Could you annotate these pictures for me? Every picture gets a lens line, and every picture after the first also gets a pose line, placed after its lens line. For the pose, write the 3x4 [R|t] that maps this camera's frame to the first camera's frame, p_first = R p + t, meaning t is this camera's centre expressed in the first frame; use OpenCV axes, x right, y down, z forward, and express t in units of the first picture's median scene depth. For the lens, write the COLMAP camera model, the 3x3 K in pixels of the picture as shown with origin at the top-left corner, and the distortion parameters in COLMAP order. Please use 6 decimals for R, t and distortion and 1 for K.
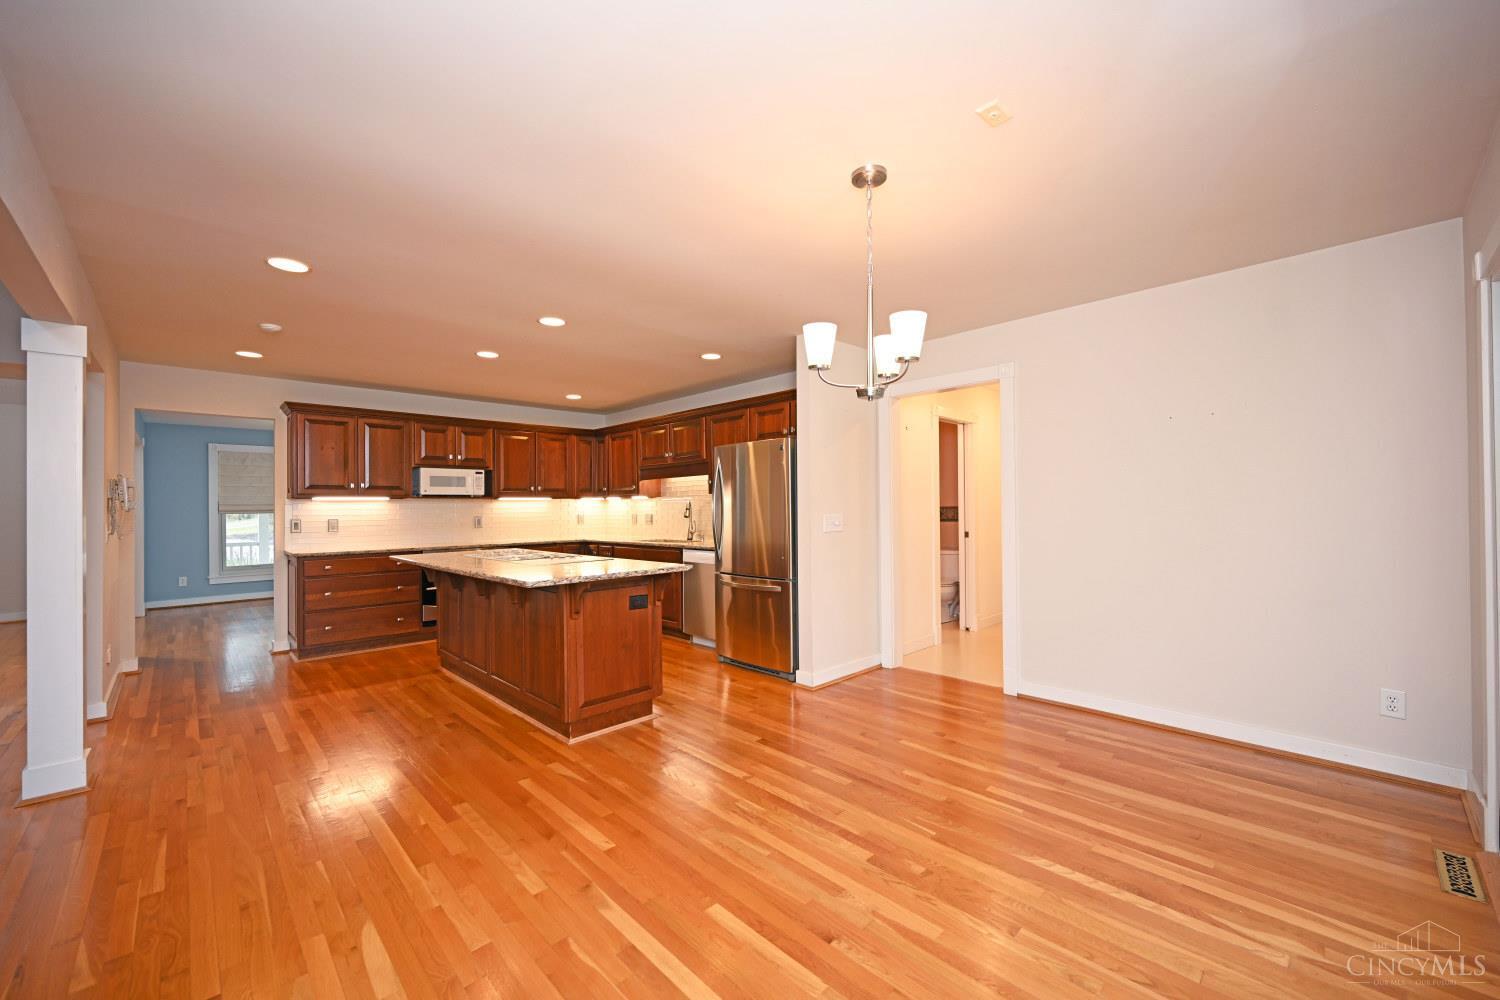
lens RADIAL K [[592.7, 0, 757.4], [0, 592.7, 500.8], [0, 0, 1]] dist [0.008667, 0.000187]
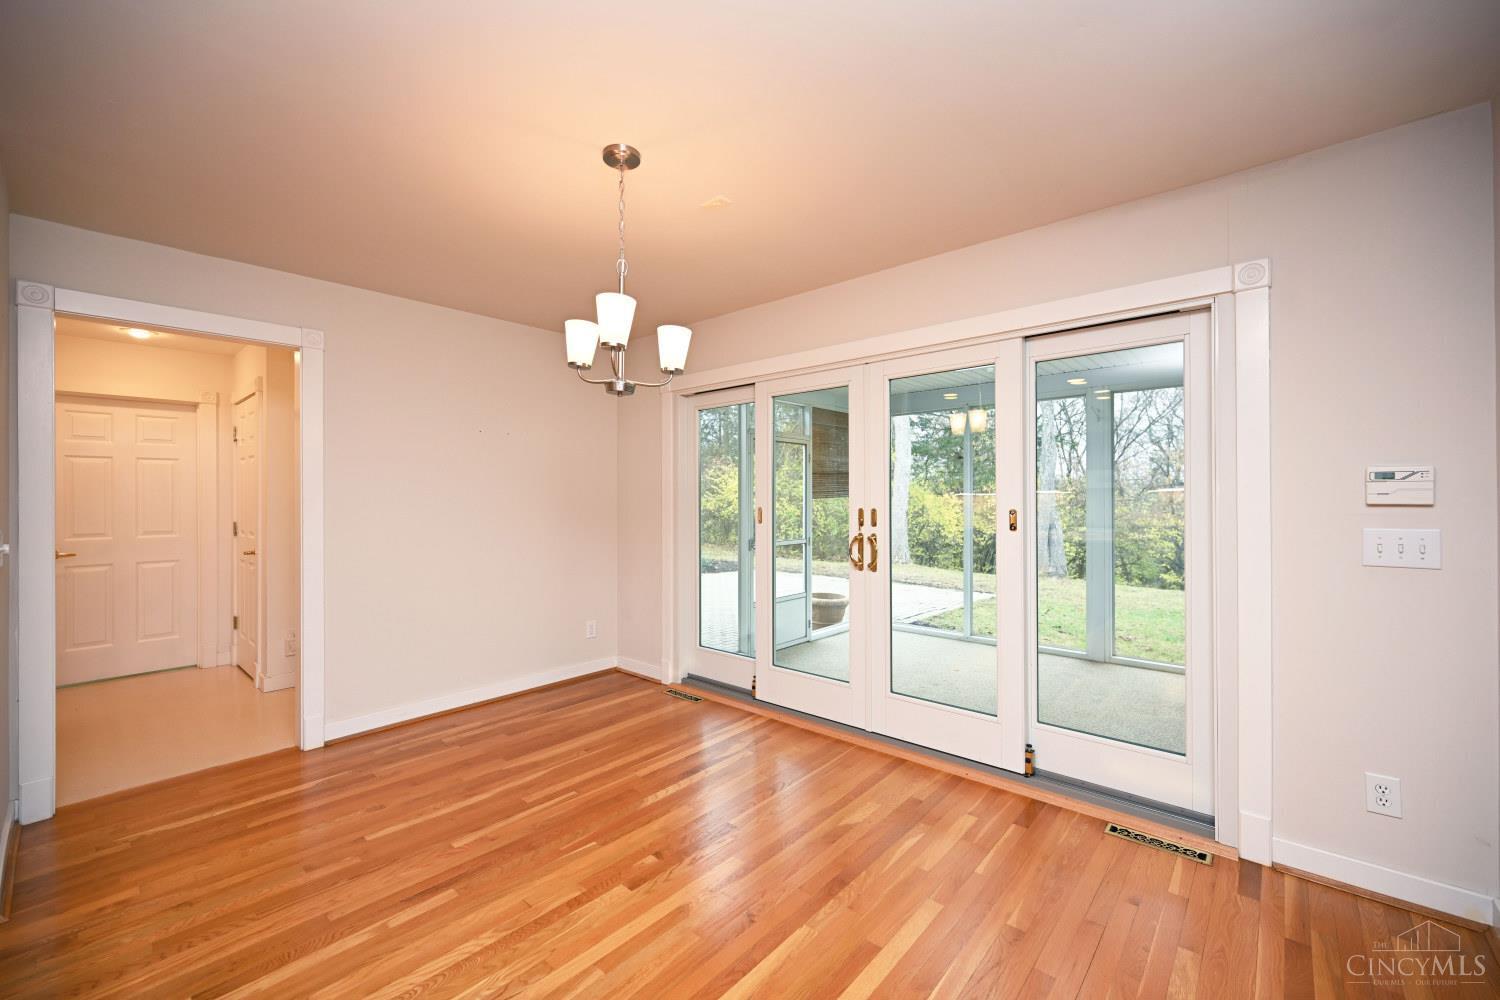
lens RADIAL K [[592.7, 0, 759.5], [0, 592.7, 494.7], [0, 0, 1]] dist [0.008667, 0.000187]
pose [[-0.066983, 0.019986, 0.997554, -0.586794], [-0.004168, 0.999785, -0.020310, 0.003962], [-0.997745, -0.005518, -0.066885, 0.659860]]
